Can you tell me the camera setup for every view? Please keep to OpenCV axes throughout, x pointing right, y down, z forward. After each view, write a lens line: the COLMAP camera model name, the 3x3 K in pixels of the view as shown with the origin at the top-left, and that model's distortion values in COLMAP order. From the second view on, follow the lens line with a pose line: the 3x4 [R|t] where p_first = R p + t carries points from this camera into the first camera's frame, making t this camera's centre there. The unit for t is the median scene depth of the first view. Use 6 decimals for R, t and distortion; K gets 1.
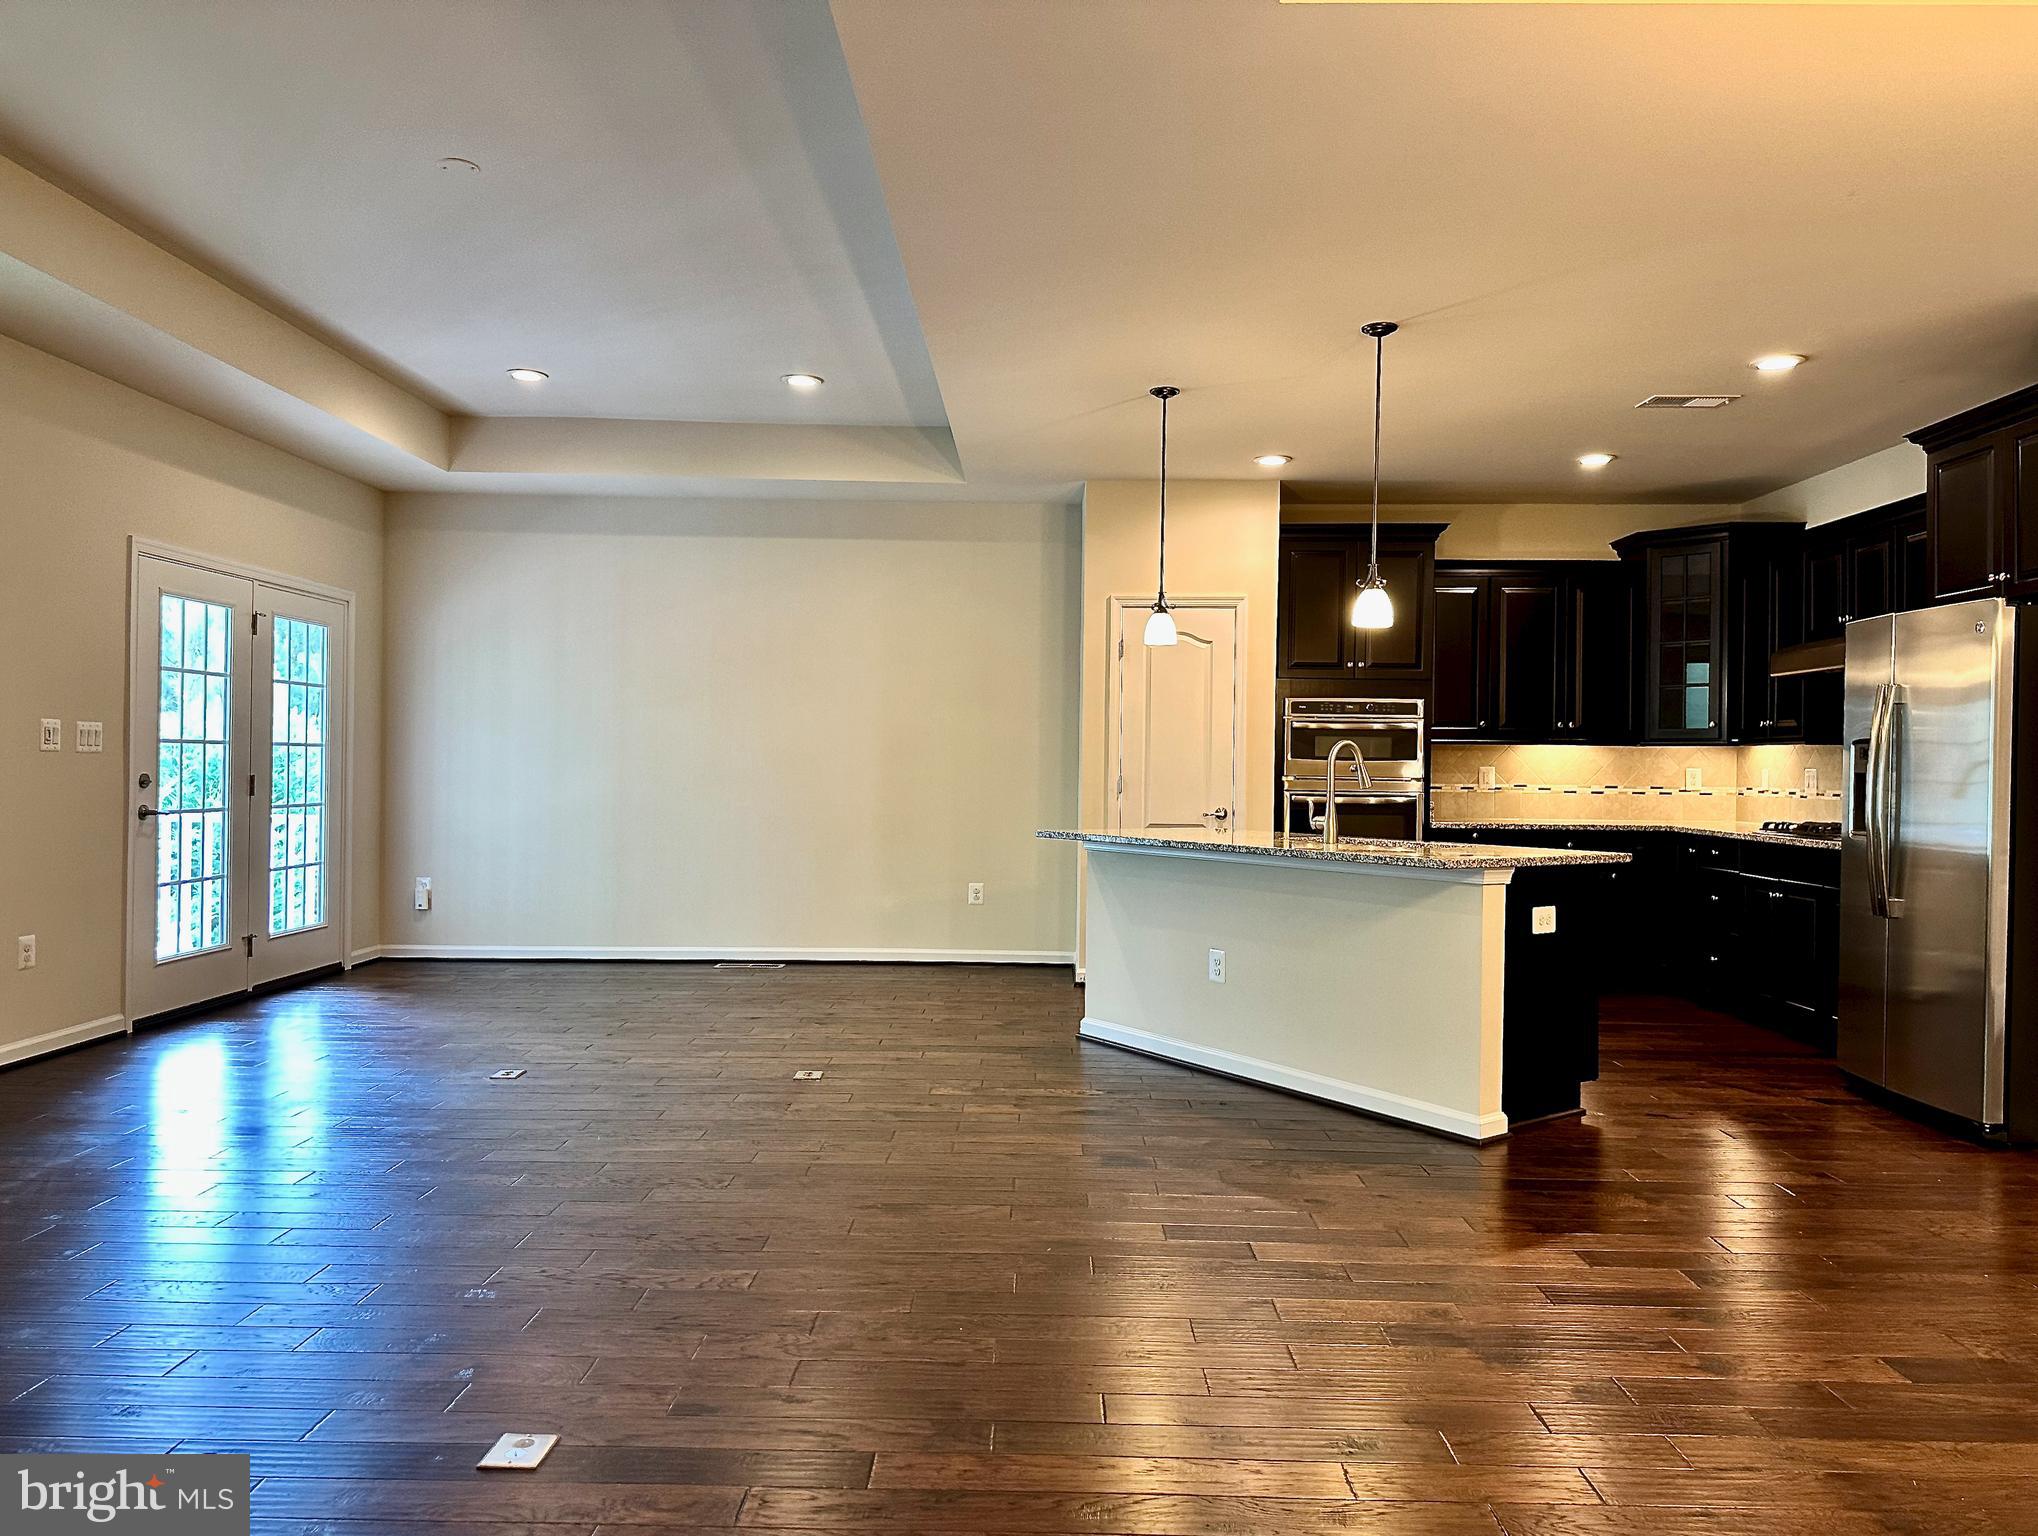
lens RADIAL K [[1440.9, 0, 1018.6], [0, 1440.9, 762.6], [0, 0, 1]] dist [0.002260, 0.000994]
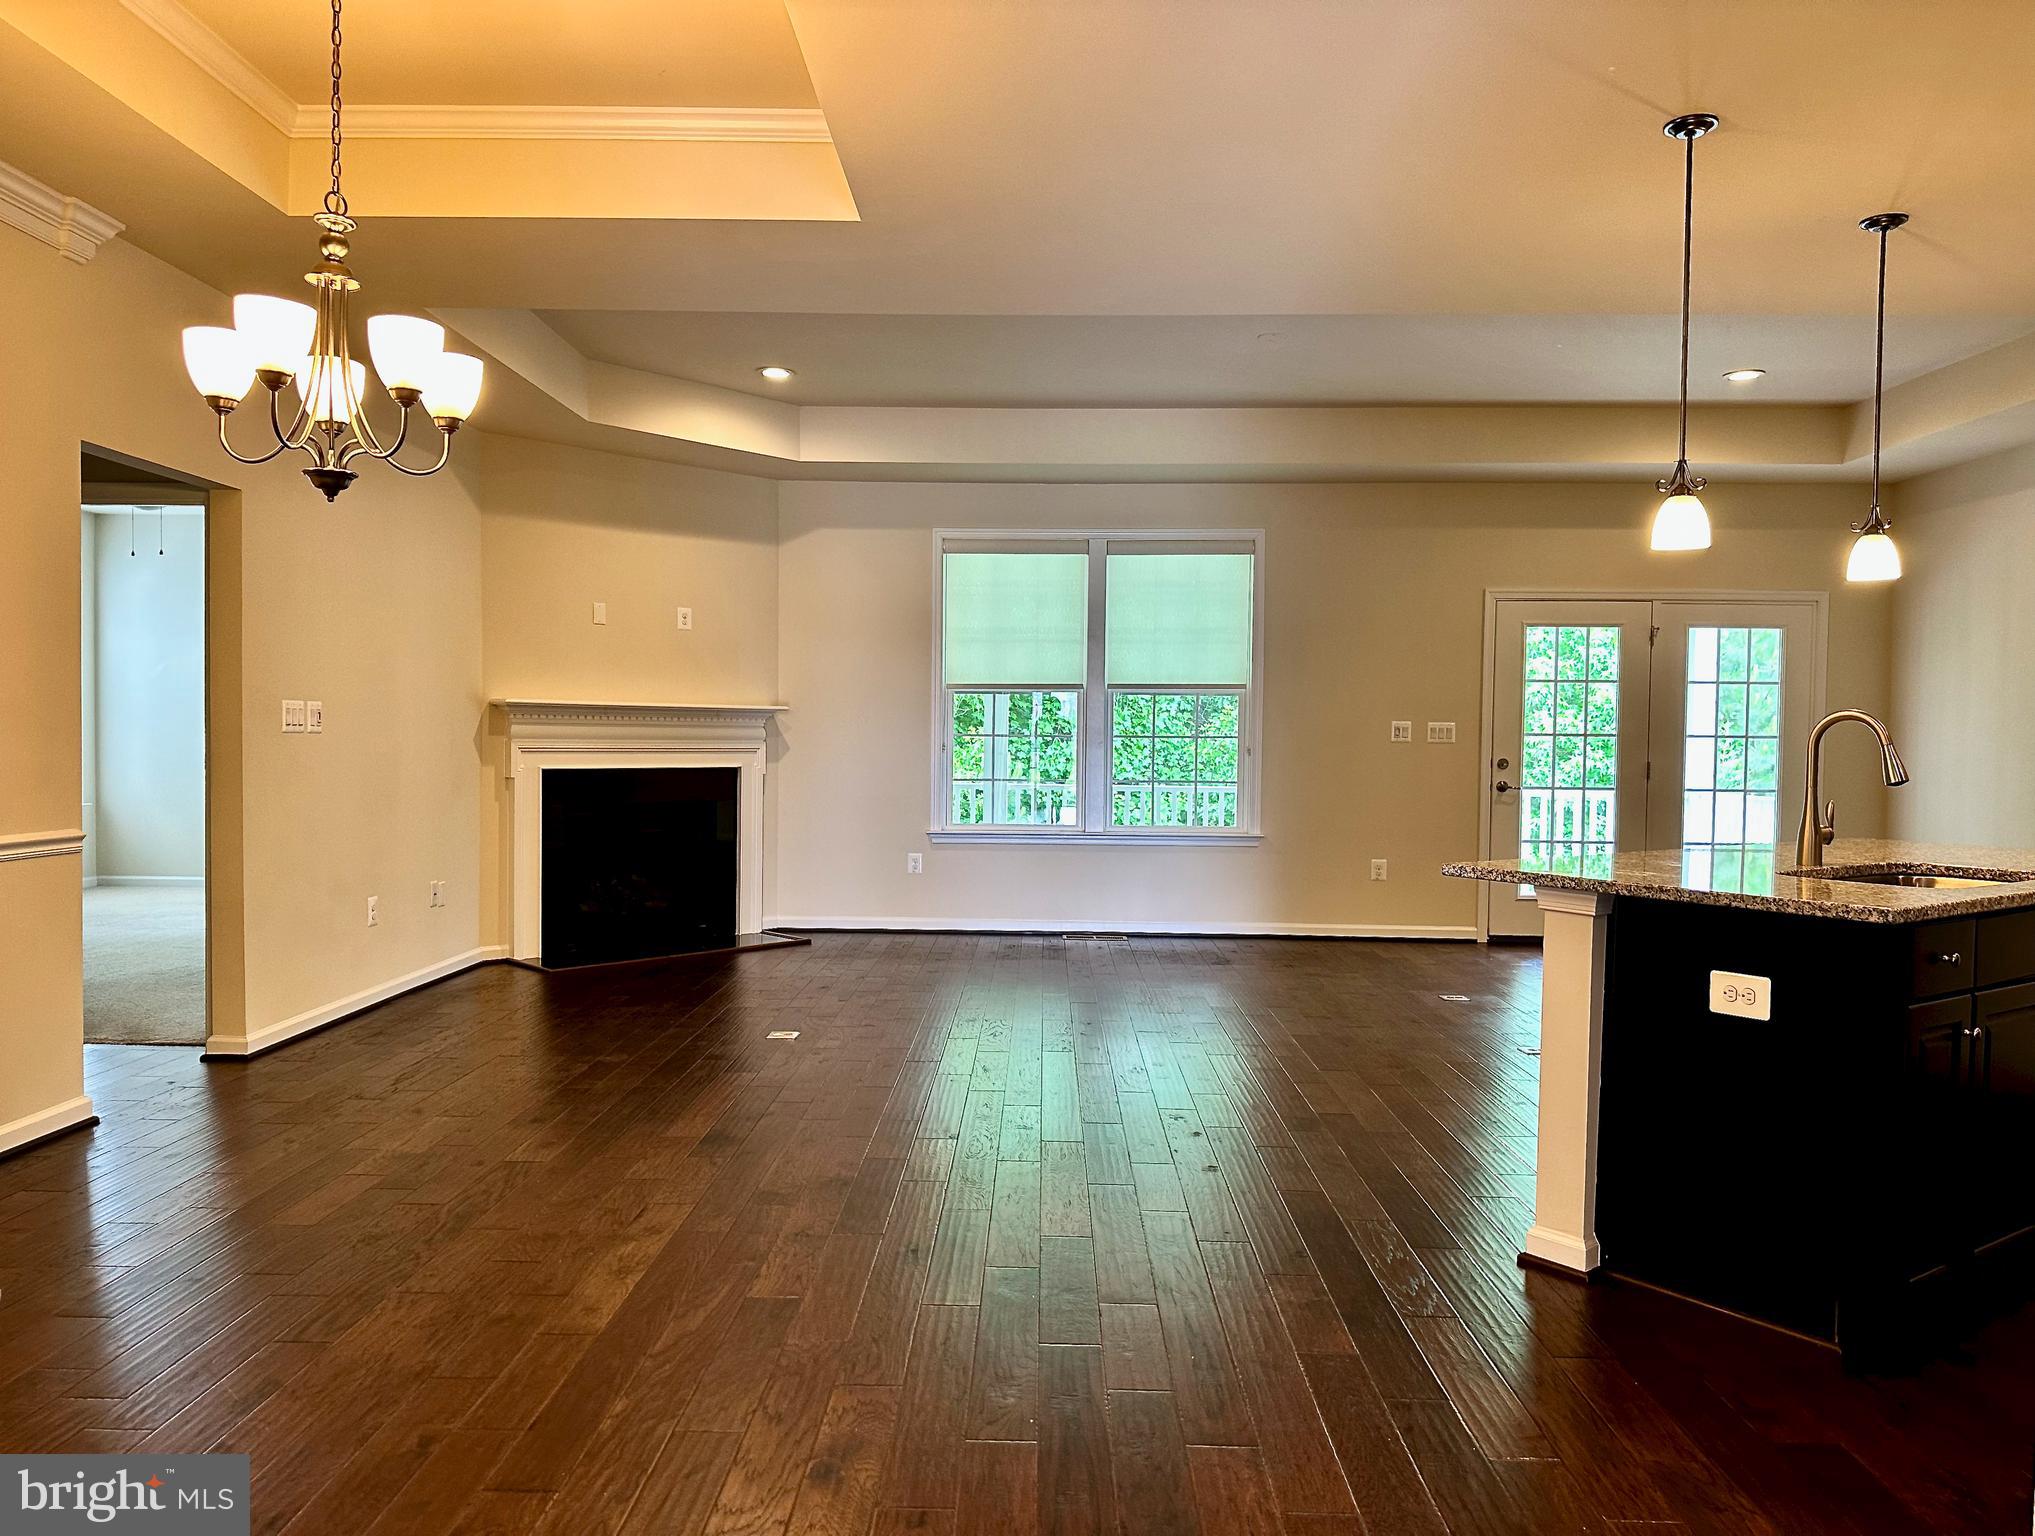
lens RADIAL K [[1423.5, 0, 1018.4], [0, 1423.5, 772.8], [0, 0, 1]] dist [0.039879, -0.002311]
pose [[-0.004487, 0.013521, -0.999899, 0.761257], [-0.009174, 0.999866, 0.013562, 0.006989], [0.999948, 0.009234, -0.004362, 0.540227]]
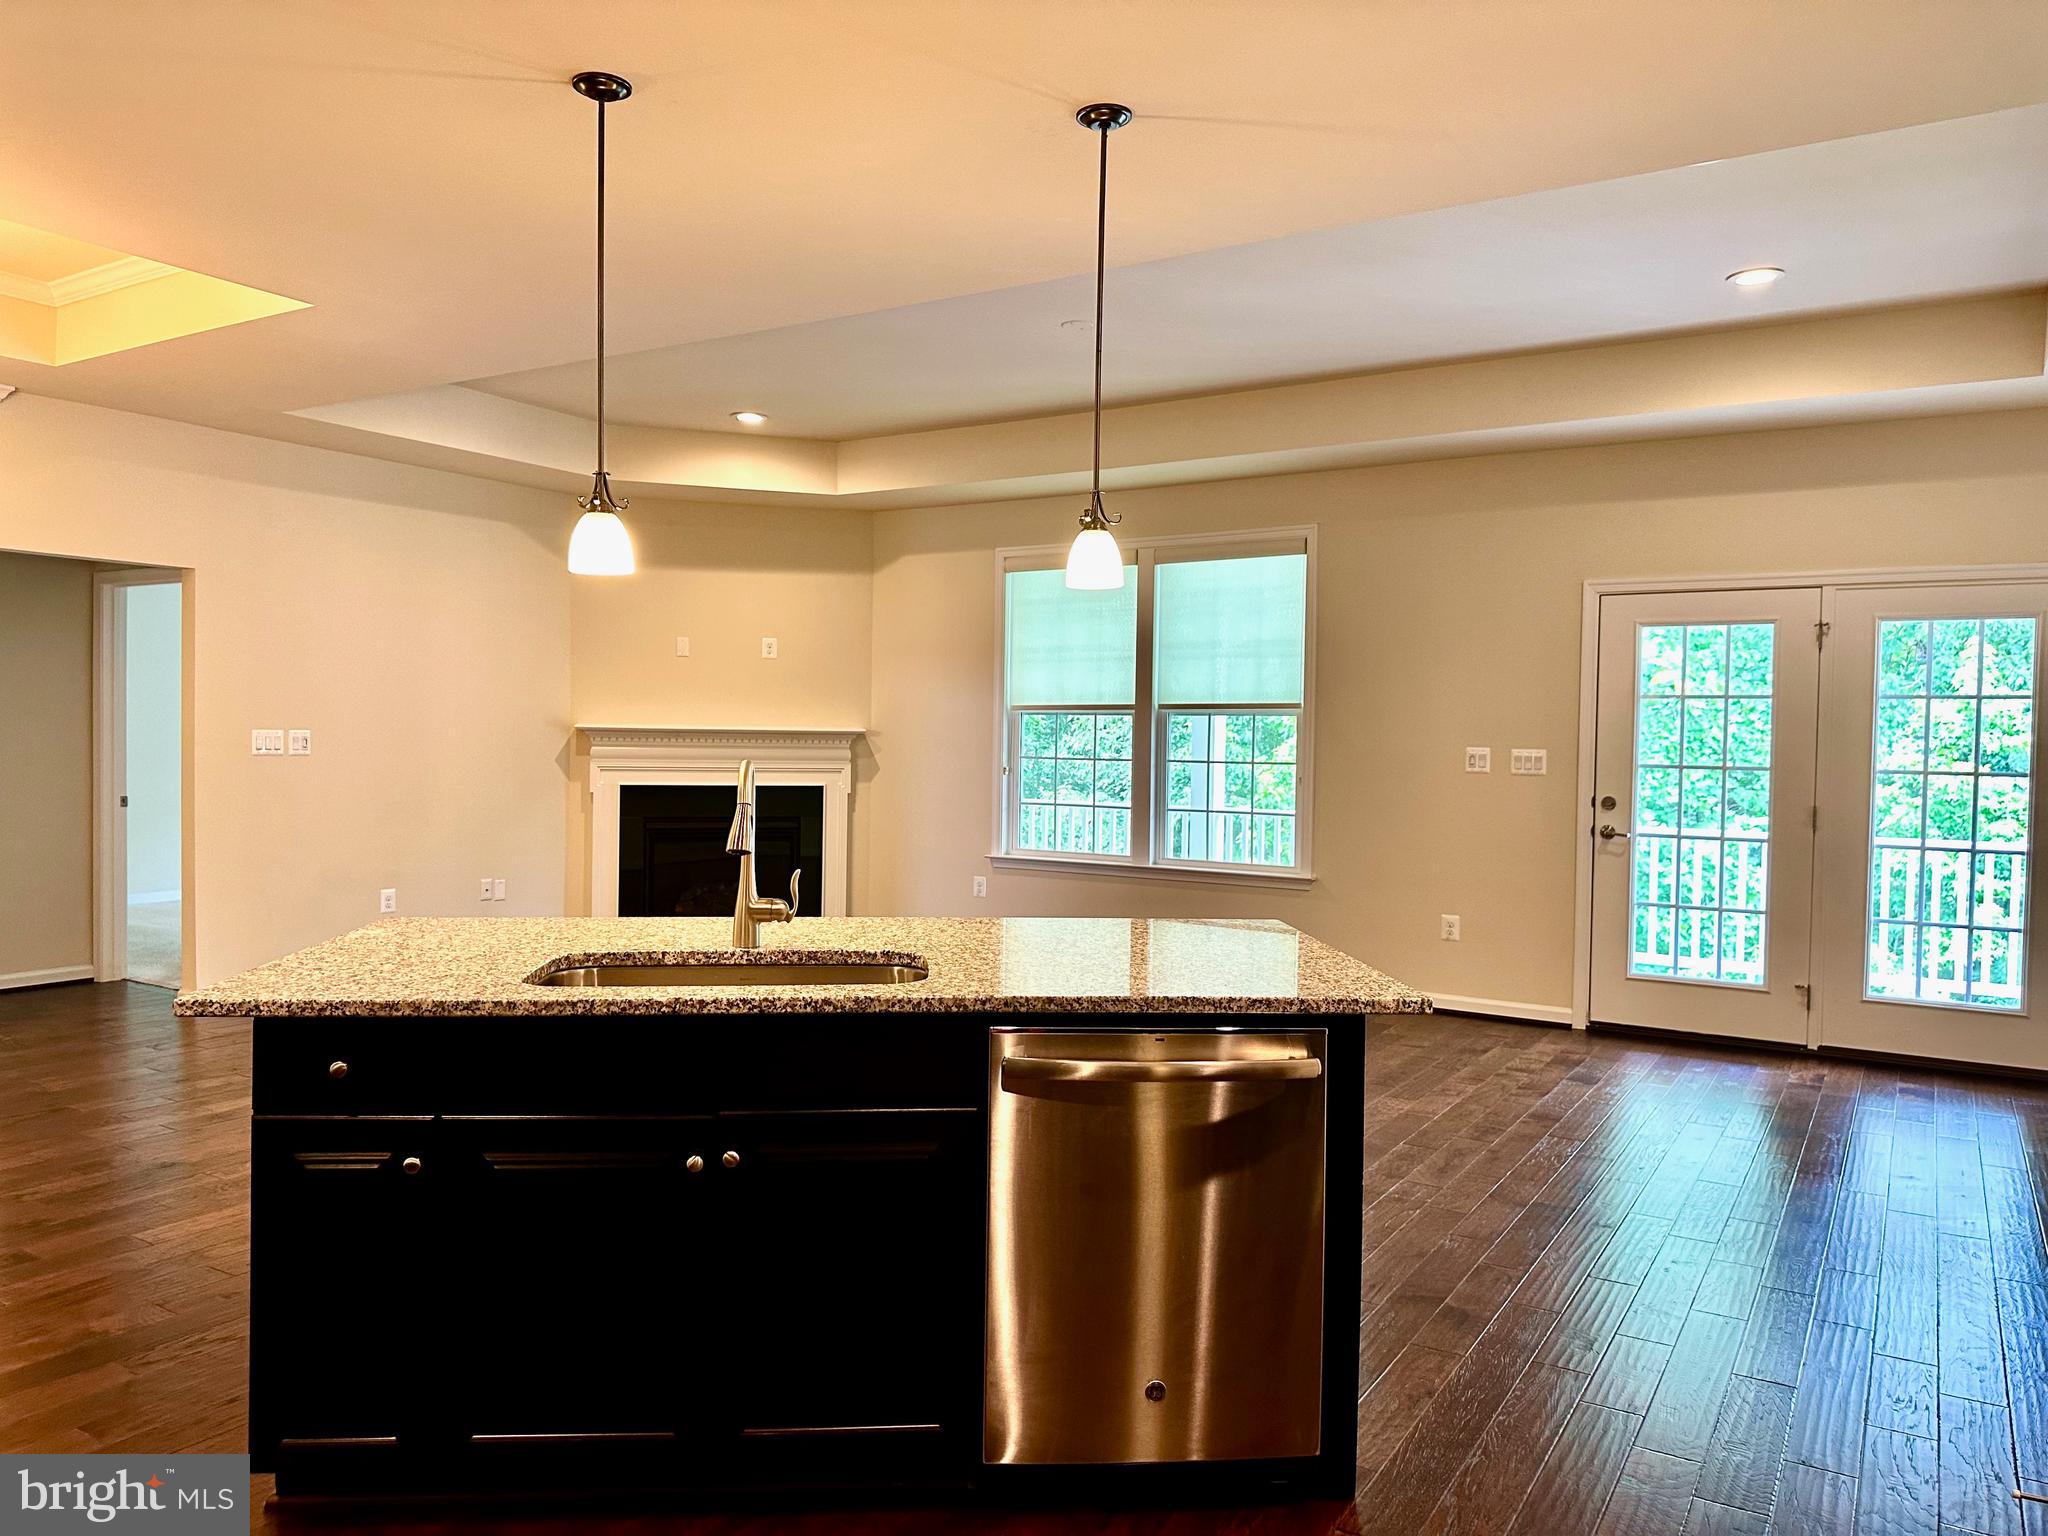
lens RADIAL K [[1429.2, 0, 1021.0], [0, 1429.2, 780.7], [0, 0, 1]] dist [0.008569, -0.002180]
pose [[-0.515409, 0.008425, -0.856903, 0.537174], [-0.020477, 0.999545, 0.022143, -0.018805], [0.856700, 0.028960, -0.515002, 1.169286]]
